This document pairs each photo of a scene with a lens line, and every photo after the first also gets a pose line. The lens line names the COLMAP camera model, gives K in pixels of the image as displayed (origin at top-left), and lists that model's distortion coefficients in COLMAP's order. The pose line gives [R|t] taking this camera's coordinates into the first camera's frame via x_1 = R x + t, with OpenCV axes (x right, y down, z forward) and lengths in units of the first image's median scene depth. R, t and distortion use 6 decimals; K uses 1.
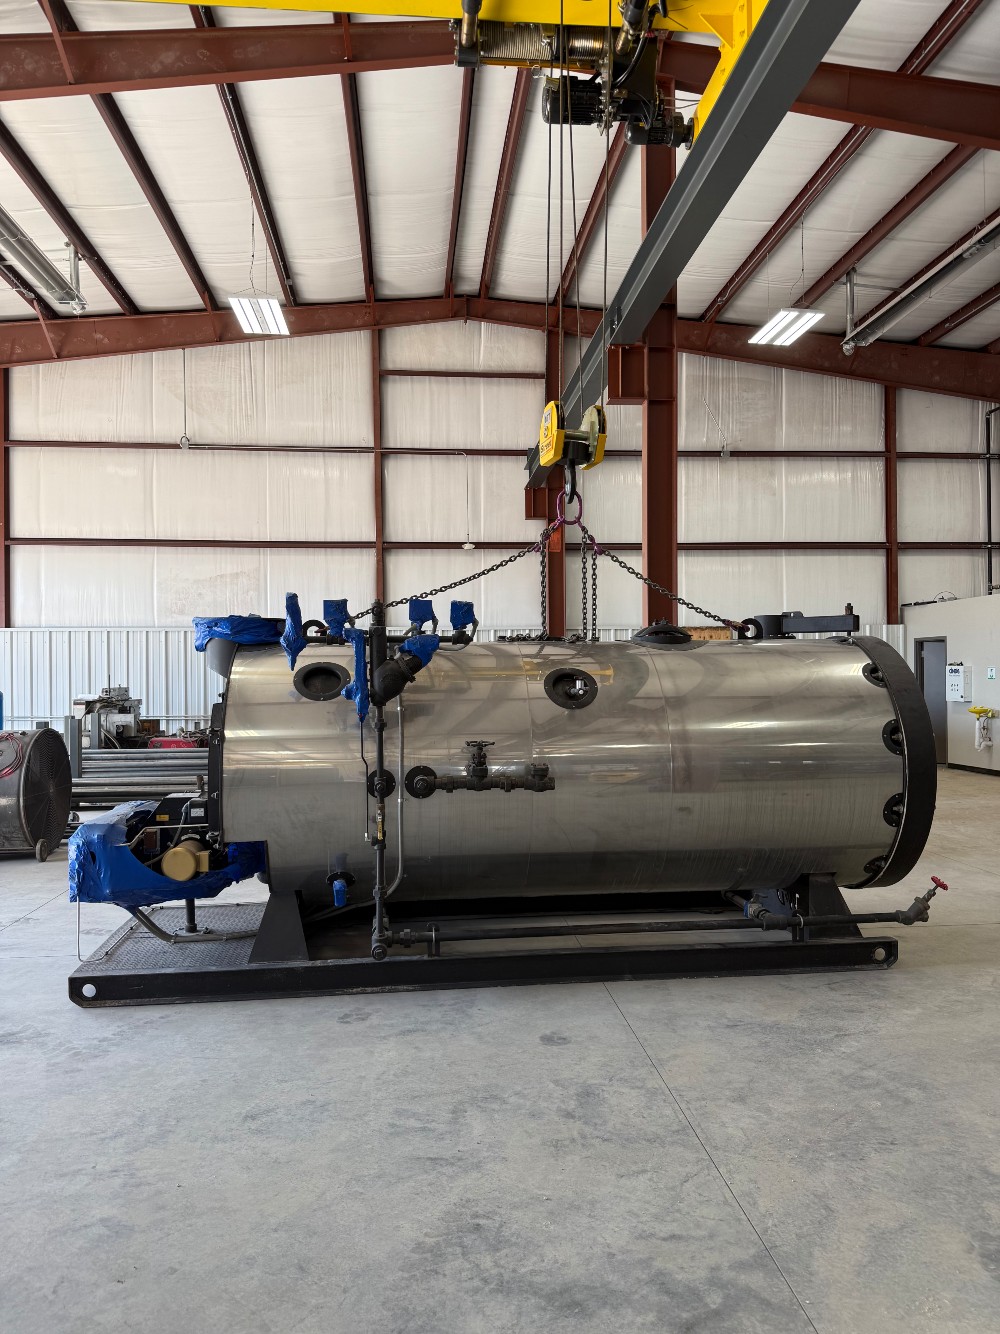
lens RADIAL K [[935.6, 0, 497.5], [0, 935.6, 663.3], [0, 0, 1]] dist [0.062129, -0.096237]
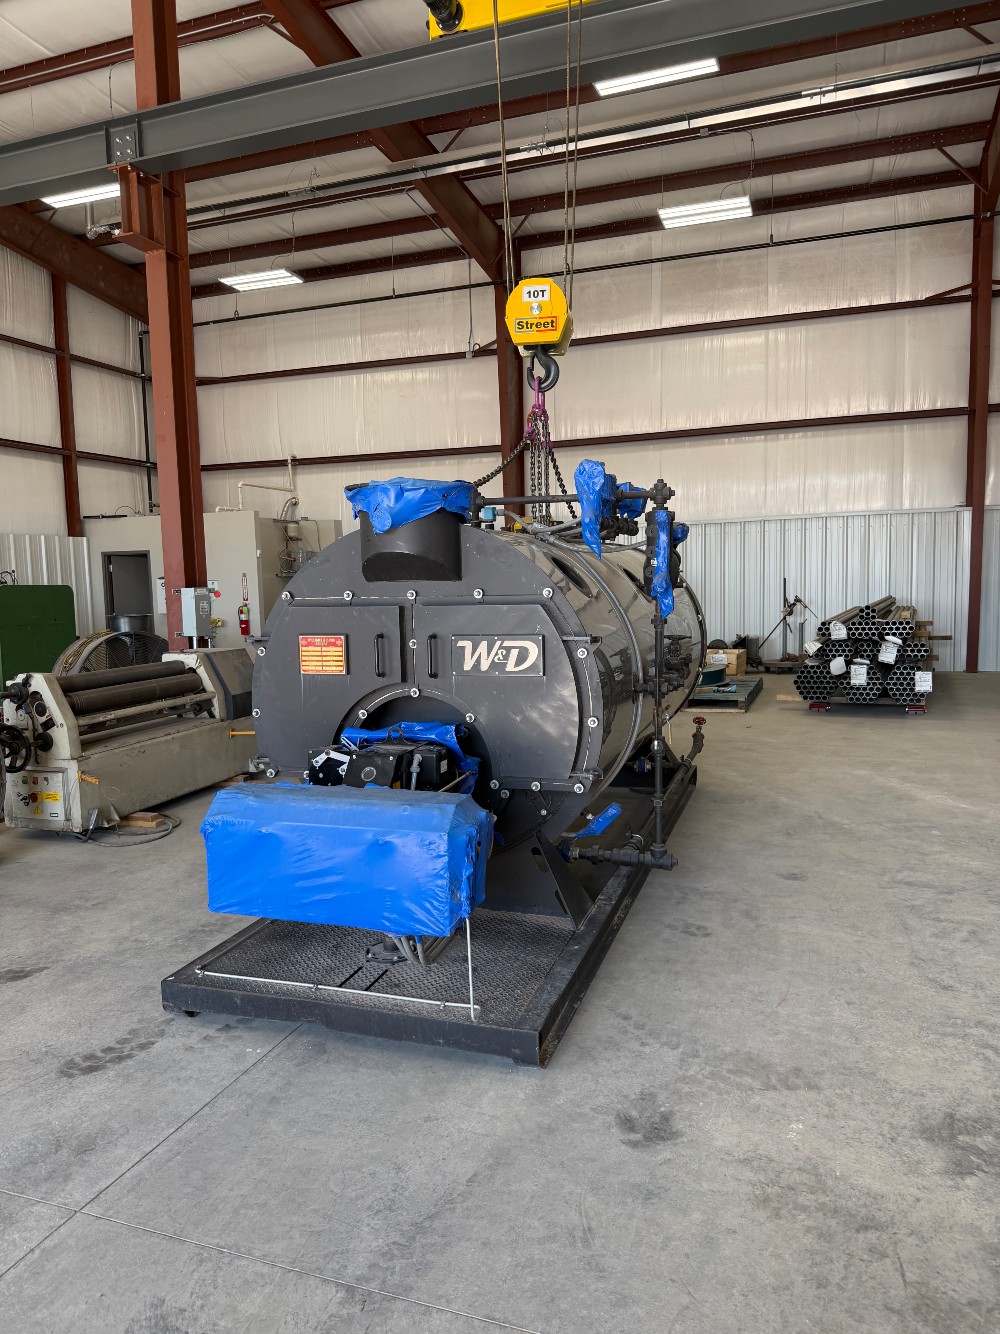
lens RADIAL K [[935.6, 0, 497.5], [0, 935.6, 663.3], [0, 0, 1]] dist [0.062129, -0.096237]
pose [[0.425889, -0.079918, 0.901239, -1.091931], [0.006293, 0.996329, 0.085376, 0.029941], [-0.904754, -0.030689, 0.424828, 0.810555]]
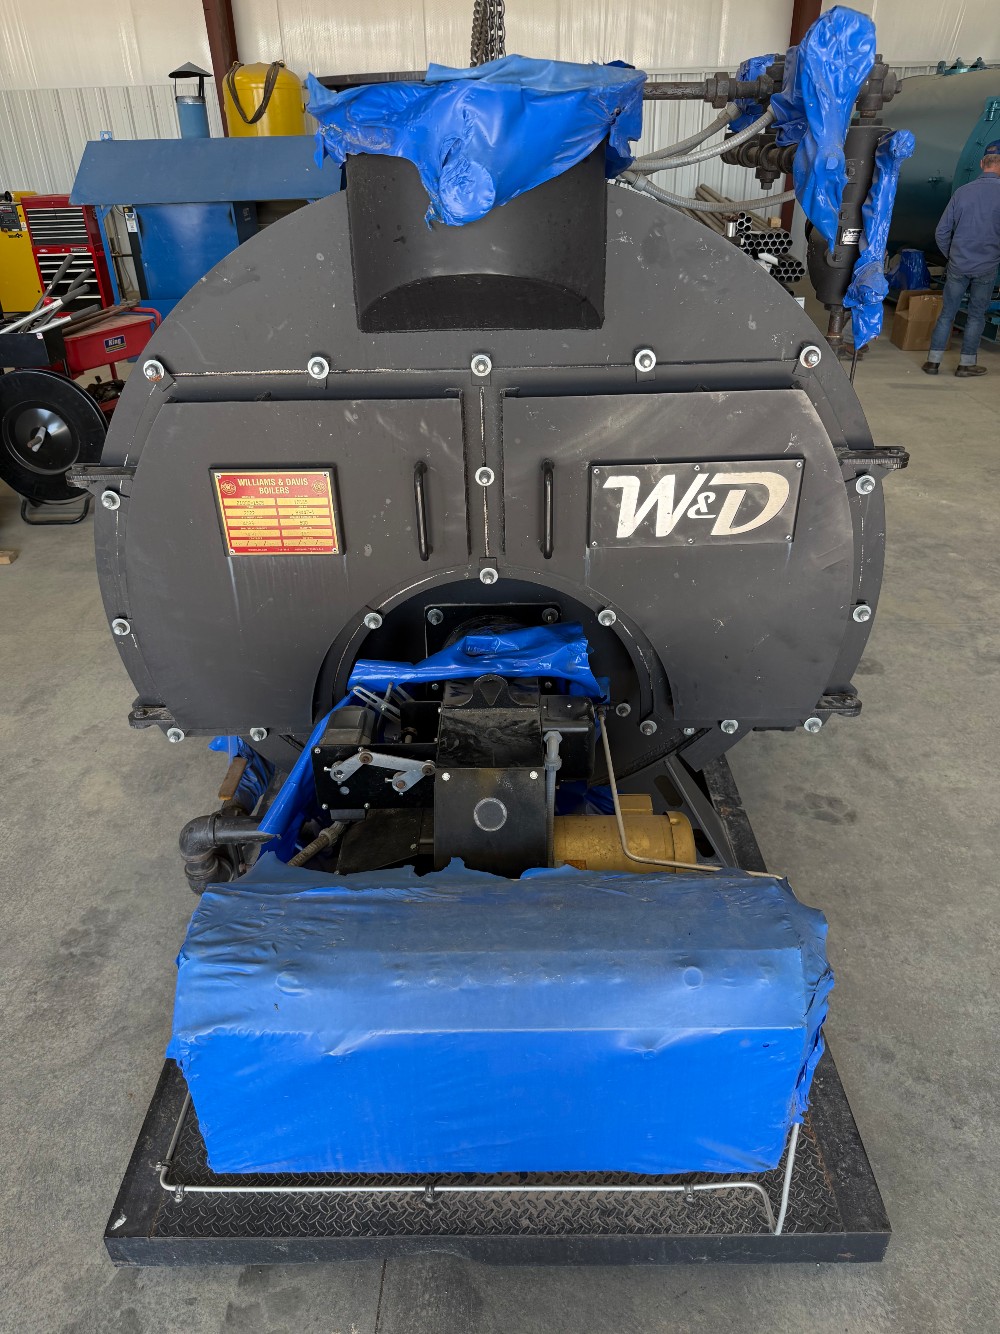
lens RADIAL K [[935.6, 0, 497.5], [0, 935.6, 663.3], [0, 0, 1]] dist [0.062129, -0.096237]
pose [[0.122488, -0.482219, 0.867446, -0.726346], [0.010506, 0.874608, 0.484717, -0.038530], [-0.992414, -0.050258, 0.112195, 1.196643]]
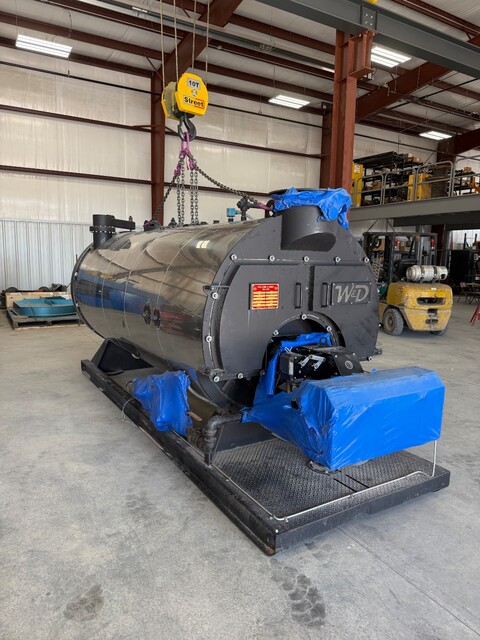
lens RADIAL K [[450.9, 0, 238.6], [0, 450.9, 315.7], [0, 0, 1]] dist [0.031035, -0.039786]
pose [[-0.418119, -0.117373, 0.900777, -0.944848], [-0.030440, 0.992871, 0.115243, 0.049702], [-0.907882, 0.020766, -0.418711, 1.645914]]
